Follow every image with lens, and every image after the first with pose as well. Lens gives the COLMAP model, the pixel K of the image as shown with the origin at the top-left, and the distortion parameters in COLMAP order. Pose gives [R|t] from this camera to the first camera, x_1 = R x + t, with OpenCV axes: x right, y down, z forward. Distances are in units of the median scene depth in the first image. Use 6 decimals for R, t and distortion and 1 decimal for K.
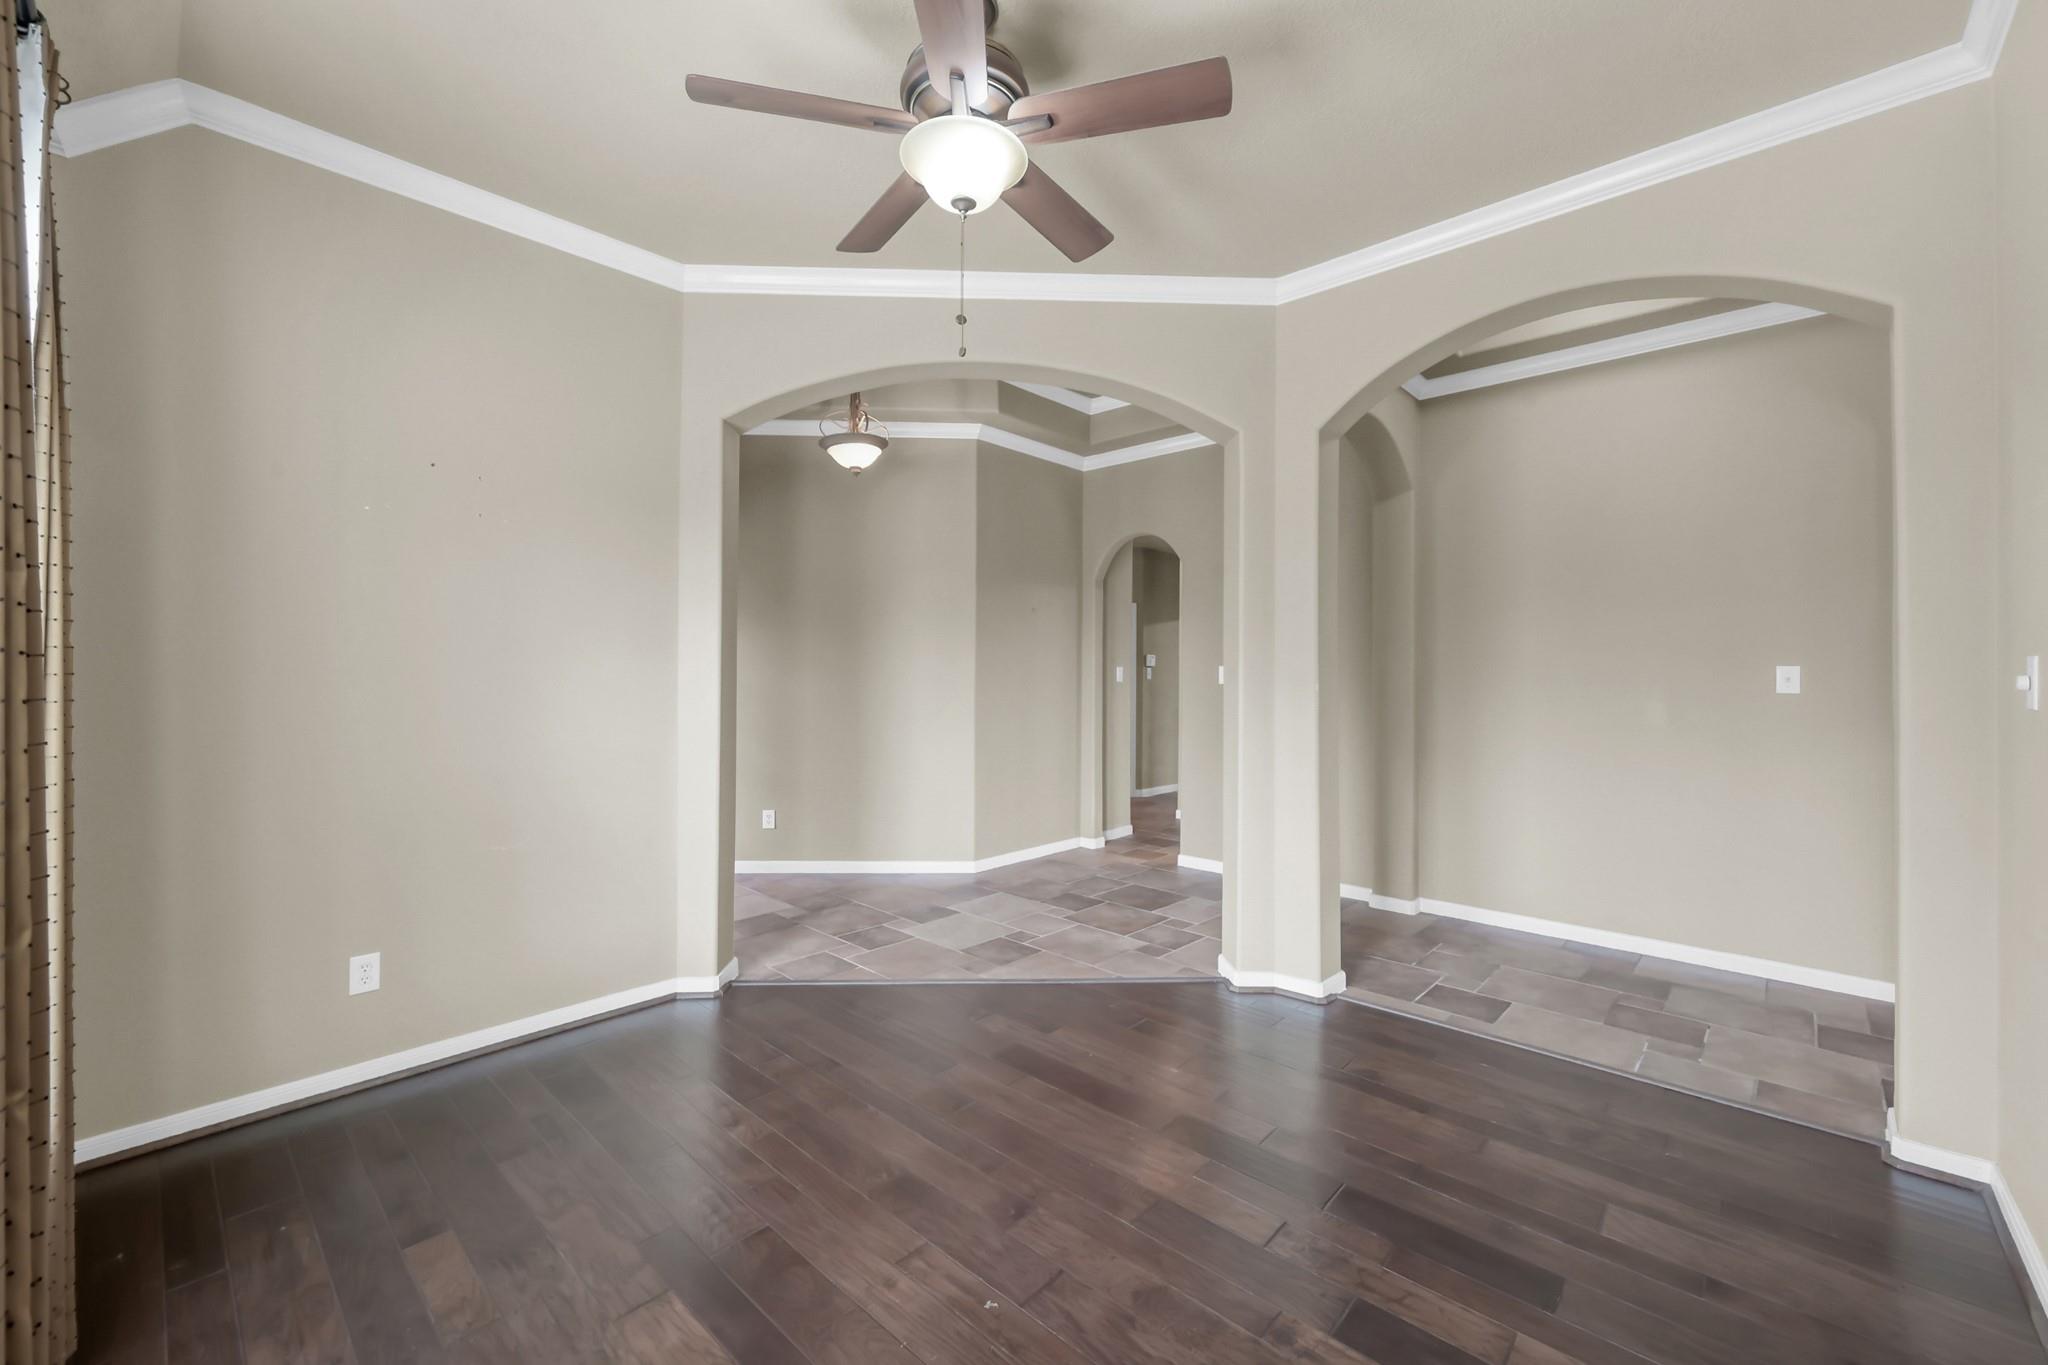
lens RADIAL K [[821.1, 0, 1017.0], [0, 821.1, 663.9], [0, 0, 1]] dist [-0.000015, -0.000014]
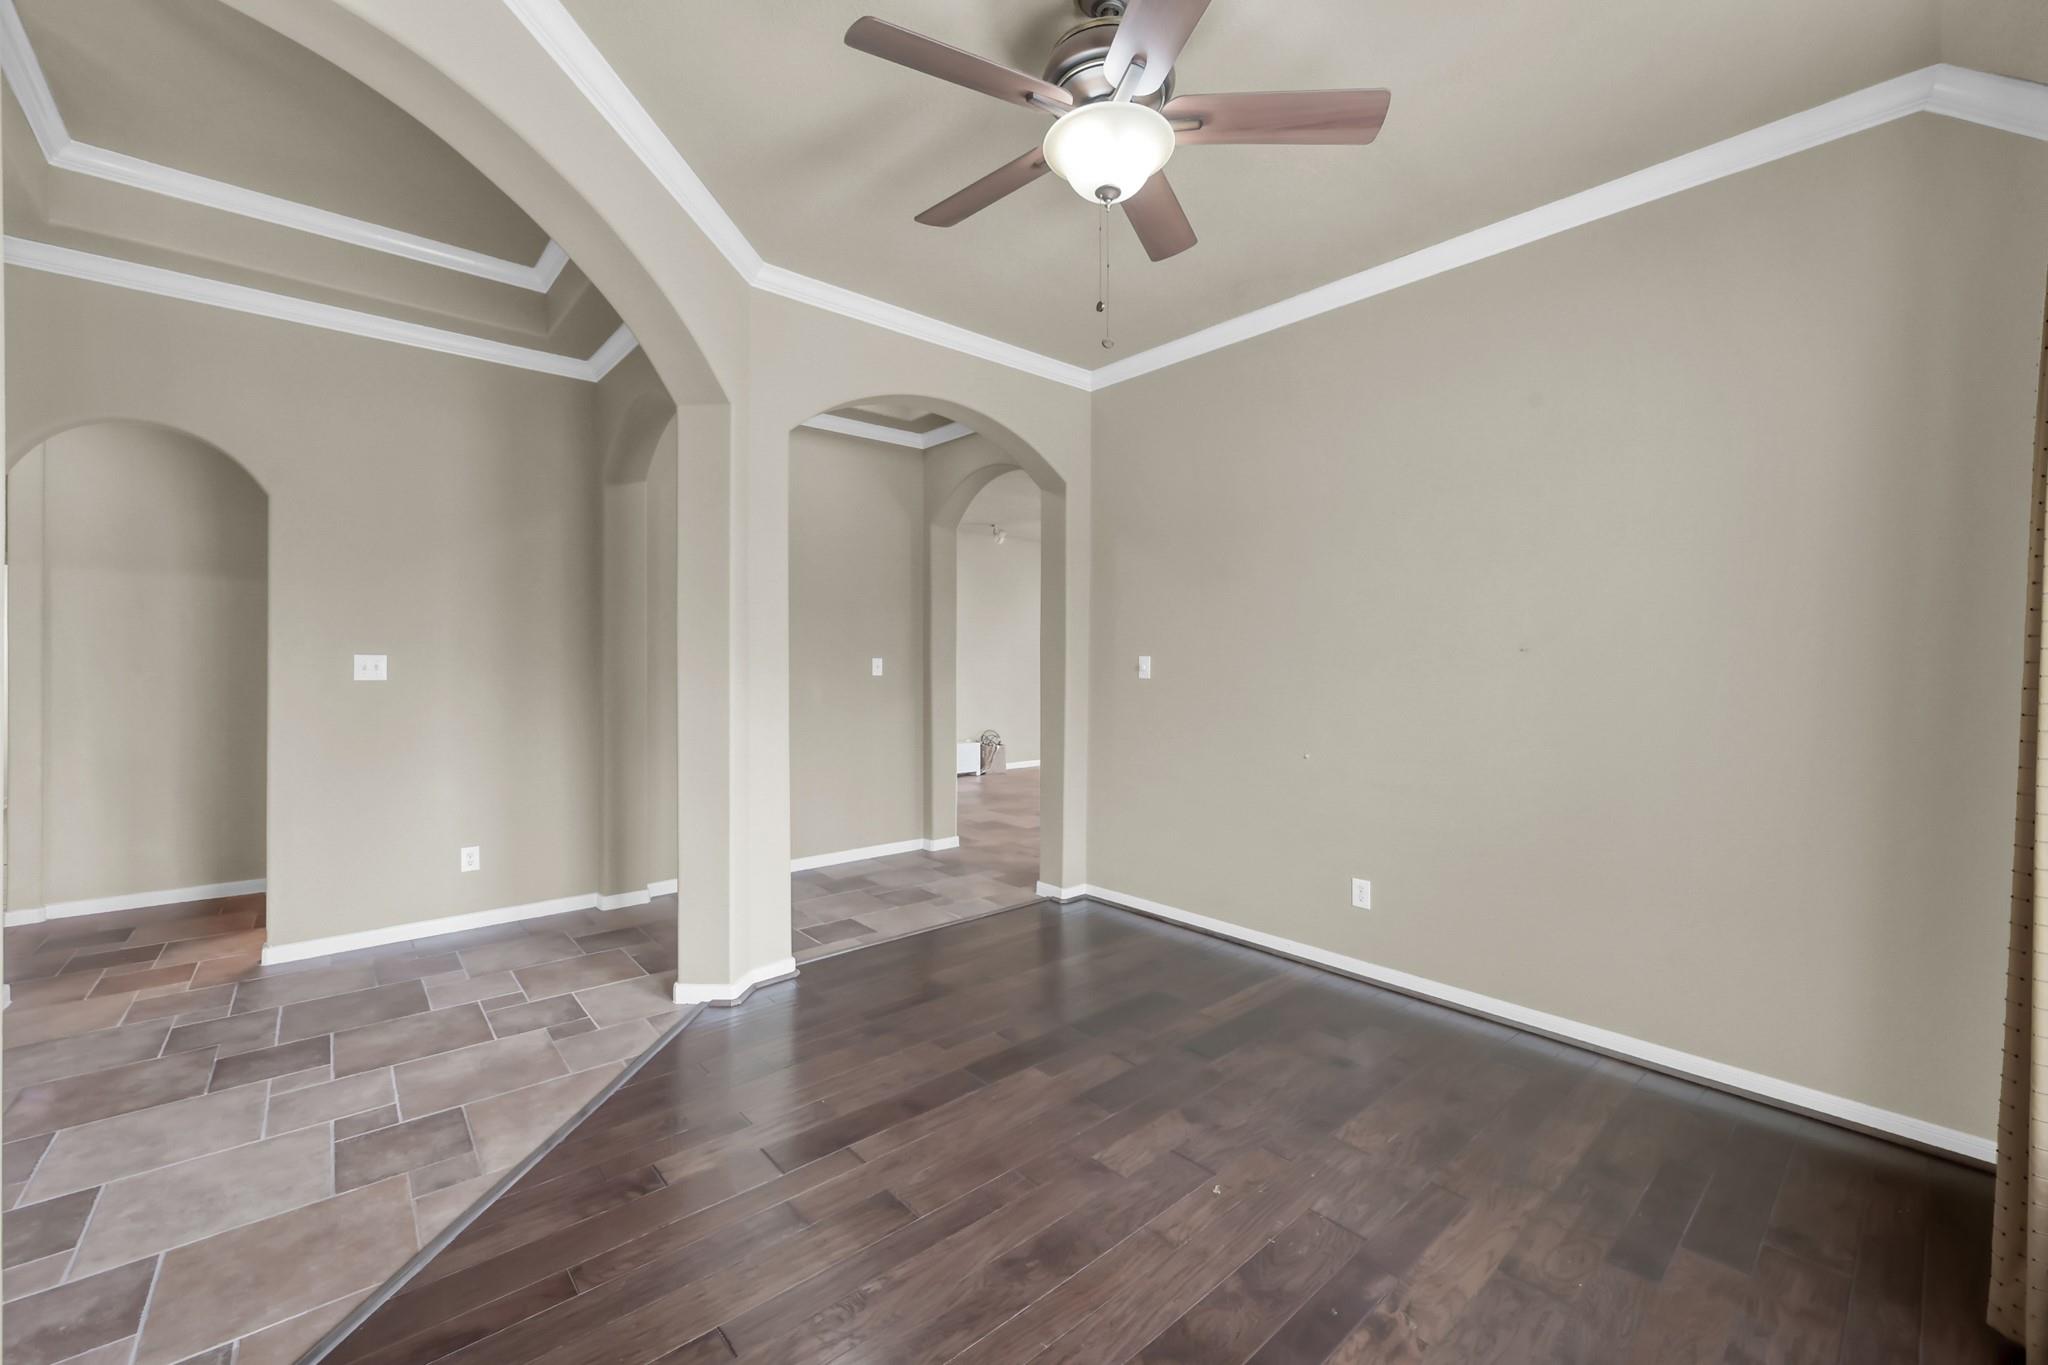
lens RADIAL K [[821.1, 0, 1017.0], [0, 821.1, 663.9], [0, 0, 1]] dist [-0.000015, -0.000014]
pose [[0.096523, -0.002858, 0.995327, -0.596531], [-0.008302, 0.999959, 0.003676, 0.005481], [-0.995296, -0.008618, 0.096496, 0.563268]]
